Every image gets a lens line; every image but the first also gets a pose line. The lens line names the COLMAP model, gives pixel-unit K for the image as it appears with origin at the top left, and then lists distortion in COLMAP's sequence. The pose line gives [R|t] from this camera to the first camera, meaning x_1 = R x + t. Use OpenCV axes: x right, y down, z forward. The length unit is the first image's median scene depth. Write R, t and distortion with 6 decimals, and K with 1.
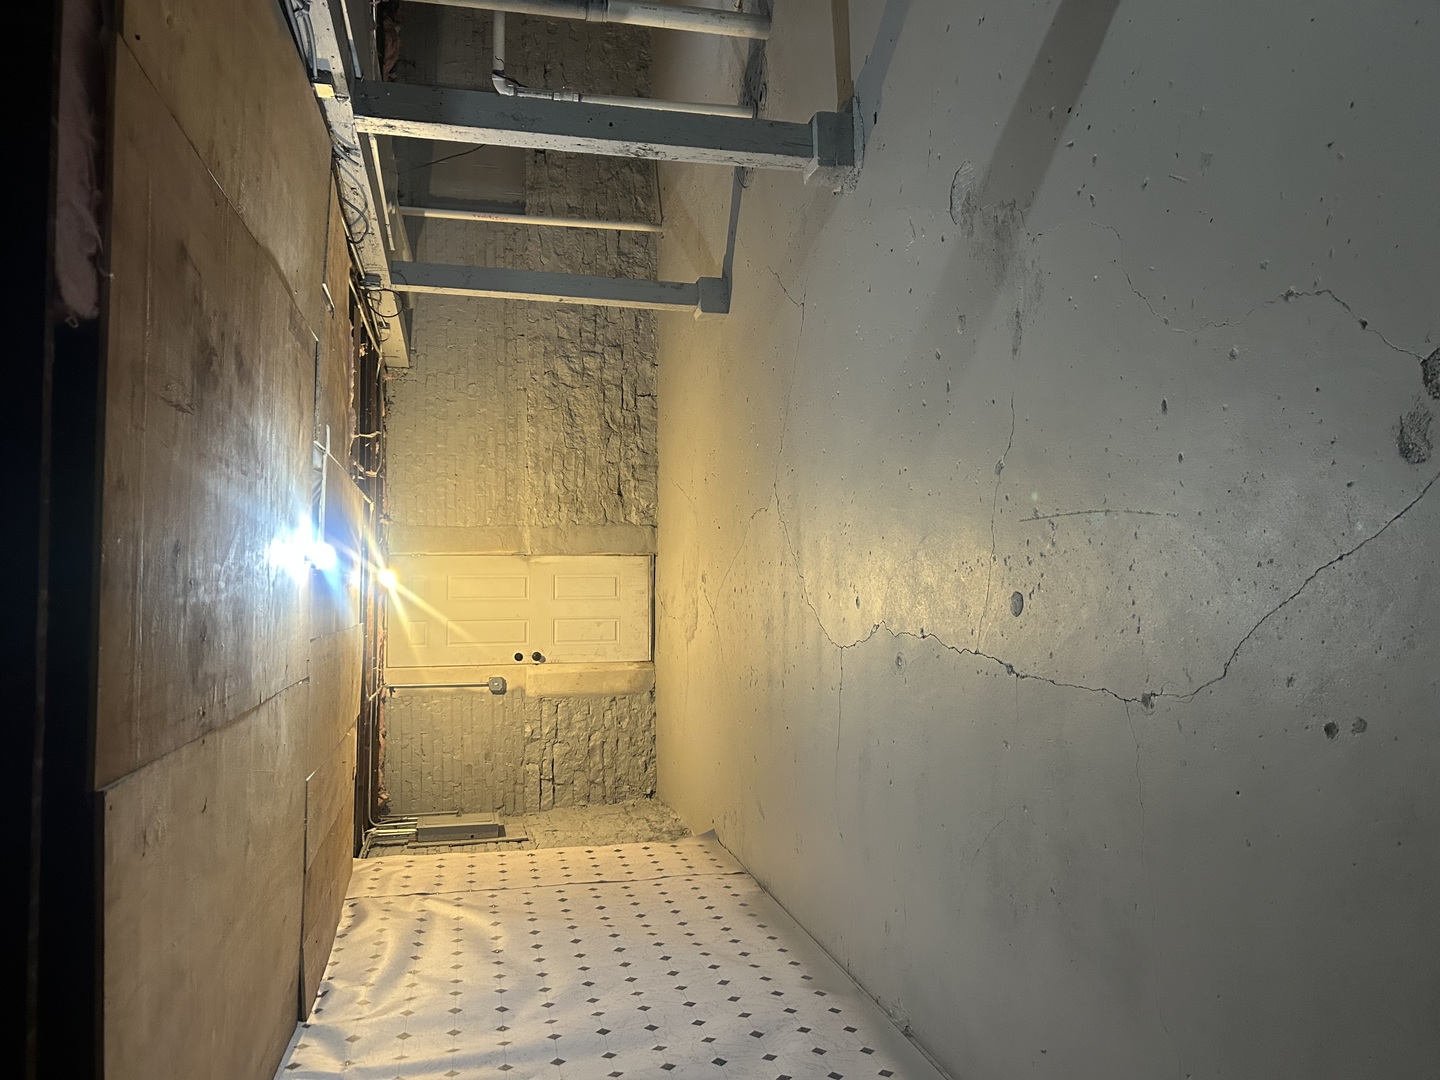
lens RADIAL K [[1078.7, 0, 720.4], [0, 1078.7, 540.8], [0, 0, 1]] dist [0.051523, -0.061648]
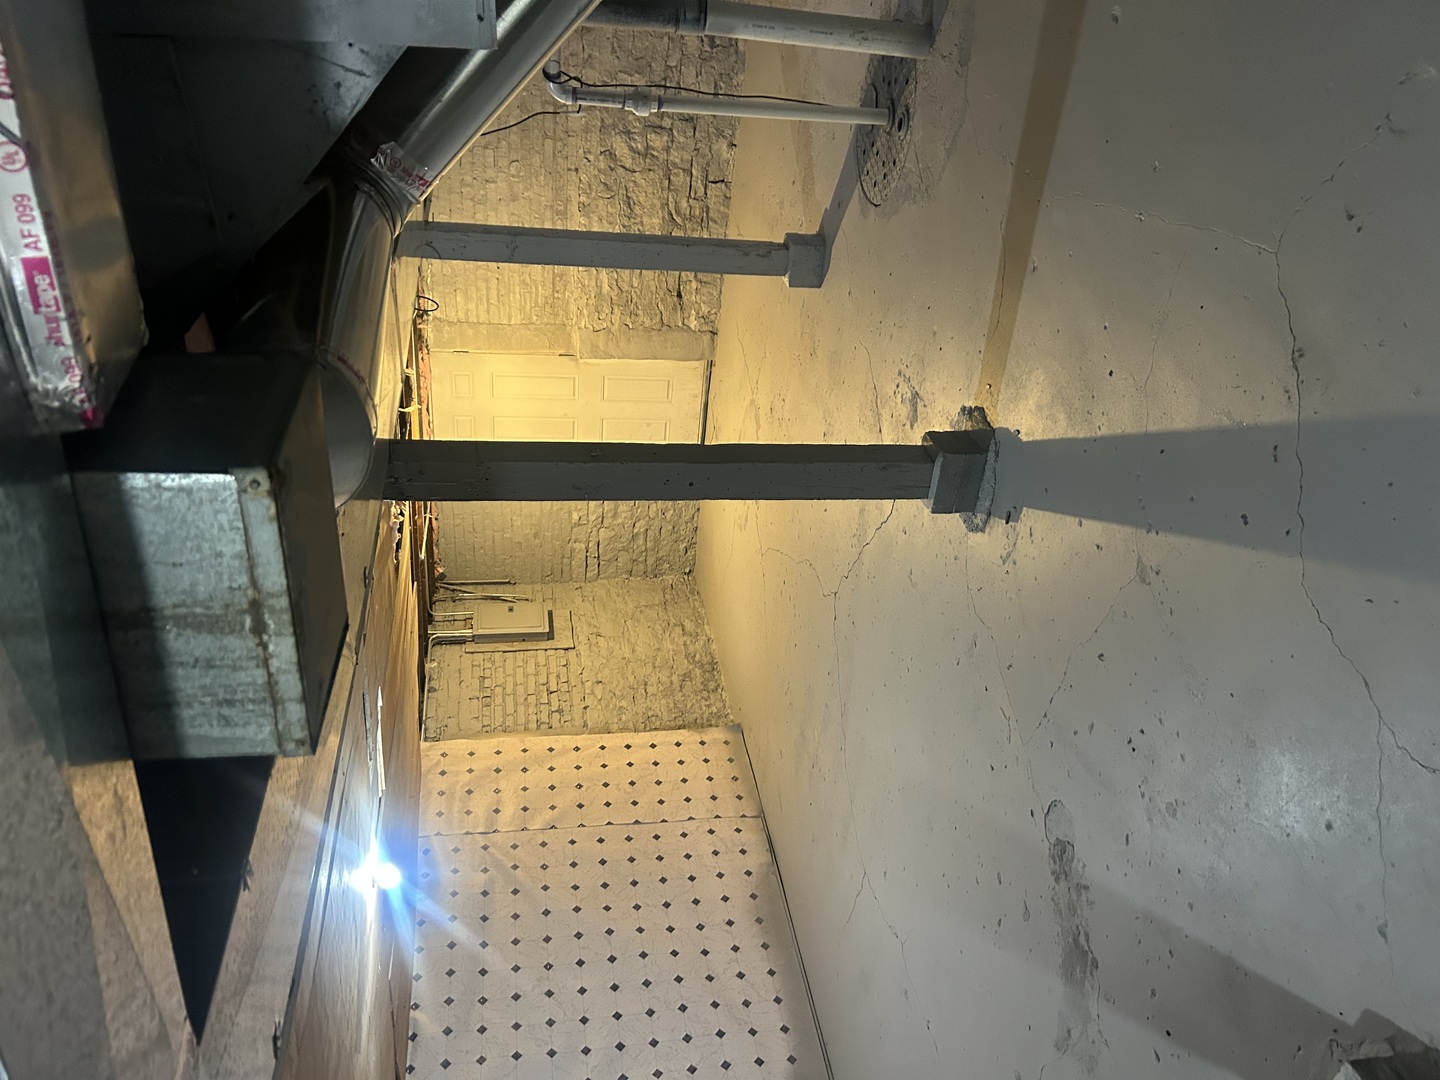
lens RADIAL K [[1078.7, 0, 733.7], [0, 1078.7, 550.6], [0, 0, 1]] dist [0.051523, -0.061648]
pose [[0.993455, 0.113854, 0.009234, -0.034607], [-0.098837, 0.816259, 0.569169, -0.409906], [0.057265, -0.566356, 0.822169, 0.150074]]
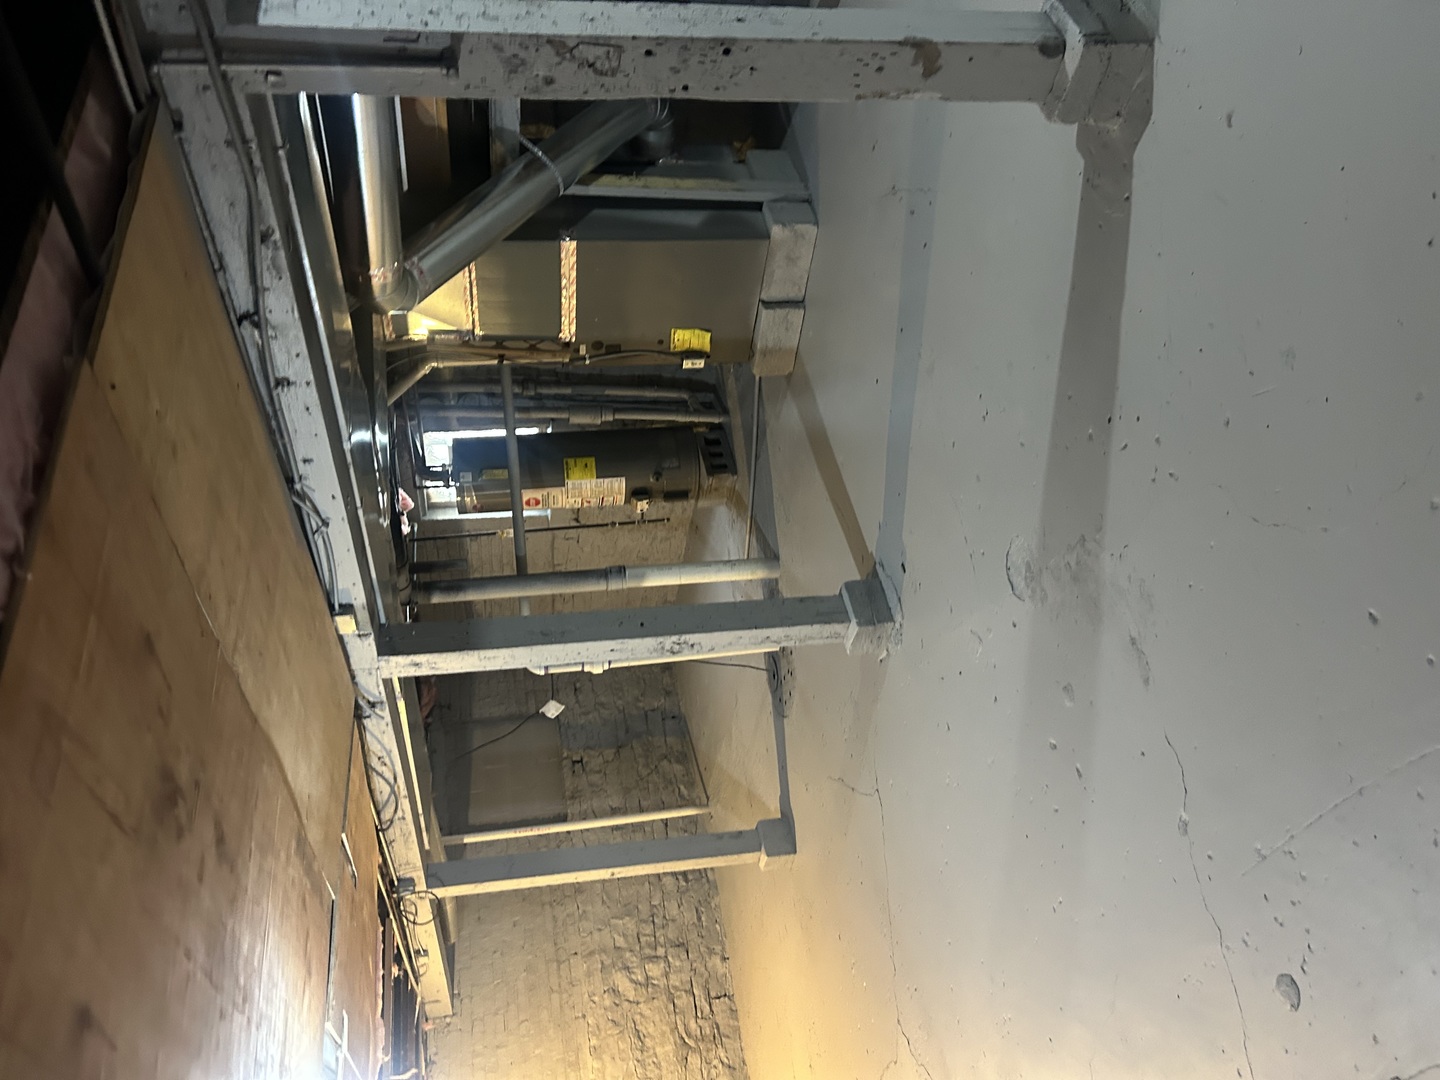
lens RADIAL K [[1078.7, 0, 730.1], [0, 1078.7, 554.4], [0, 0, 1]] dist [0.051523, -0.061648]
pose [[0.981497, -0.189865, 0.024814, -0.017246], [0.172517, 0.820613, -0.544823, 0.054266], [0.083081, 0.539023, 0.838184, 0.079937]]
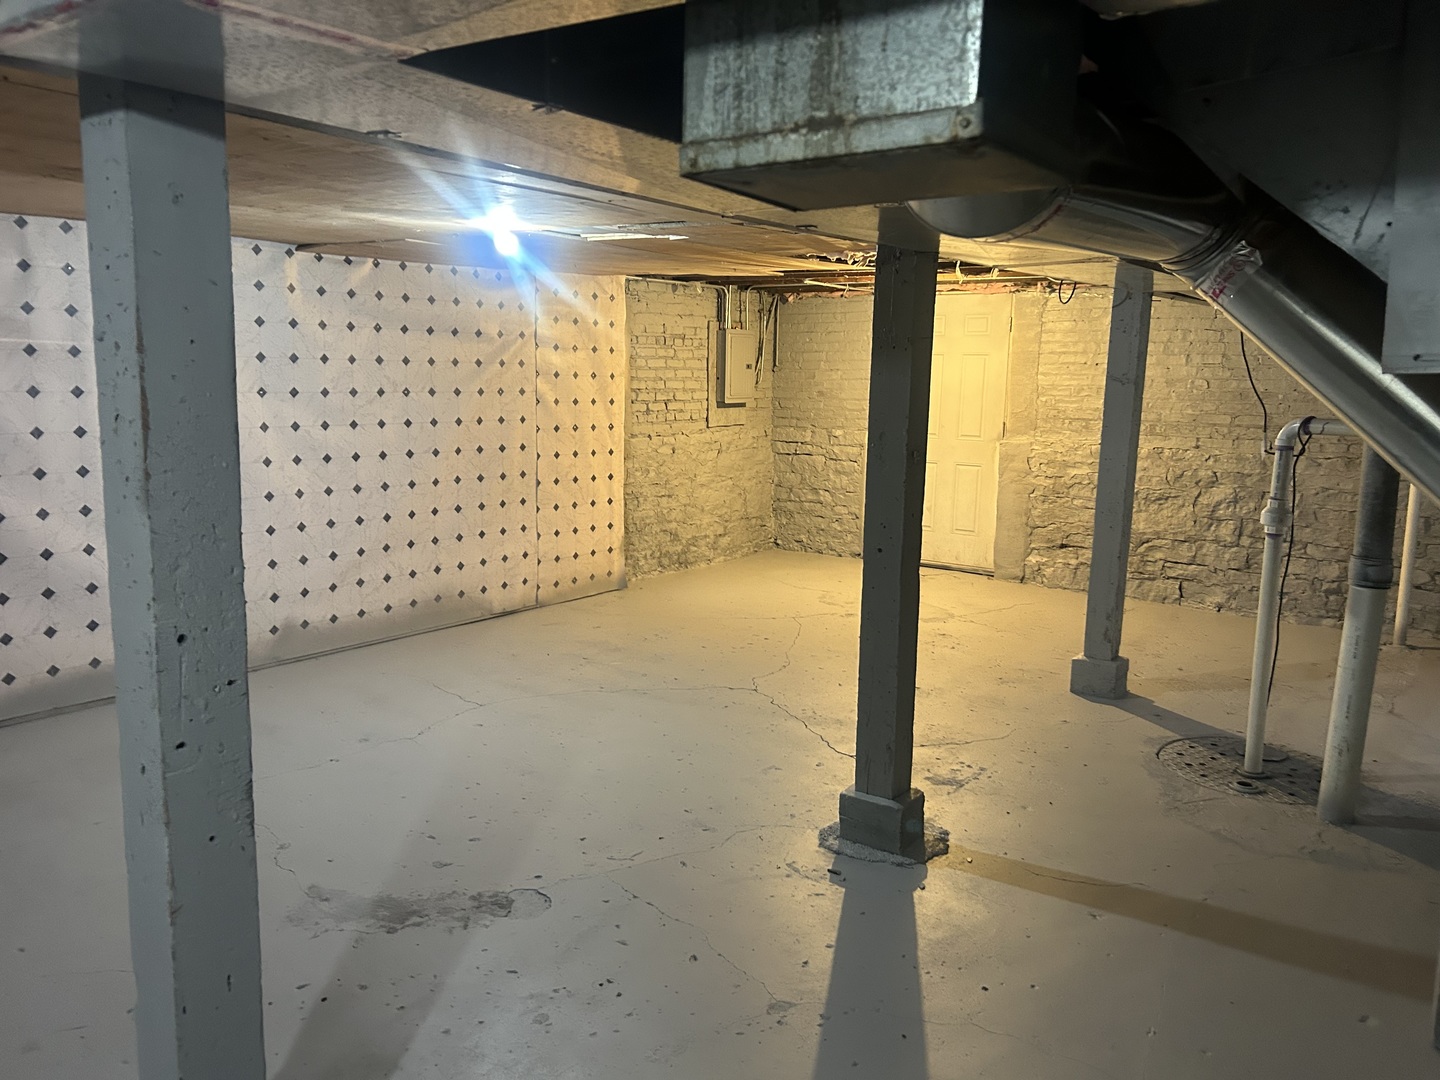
lens RADIAL K [[1078.7, 0, 714.9], [0, 1078.7, 541.6], [0, 0, 1]] dist [0.051523, -0.061648]
pose [[-0.157830, 0.987187, -0.023464, -0.033728], [-0.770671, -0.108288, 0.627965, -0.402363], [0.617378, 0.117195, 0.777888, 0.144528]]
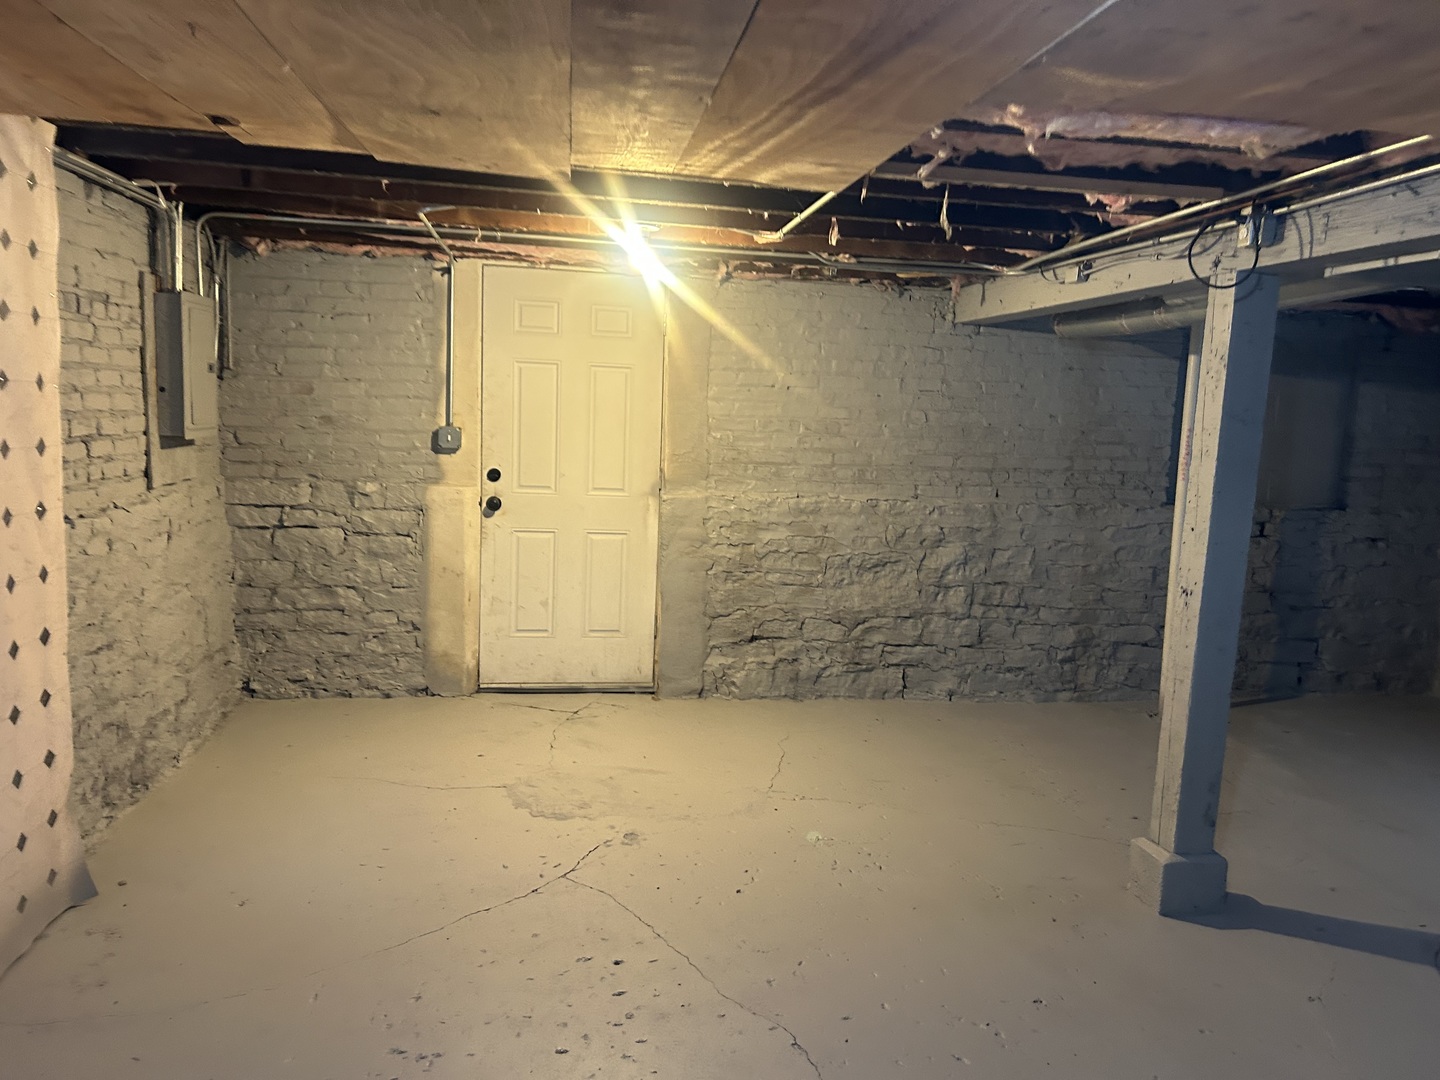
lens RADIAL K [[1078.7, 0, 736.2], [0, 1078.7, 545.6], [0, 0, 1]] dist [0.051523, -0.061648]
pose [[-0.009939, 0.994699, -0.102347, -0.088503], [-0.993644, -0.021302, -0.110536, 0.039422], [-0.112131, 0.100598, 0.988588, 0.395081]]
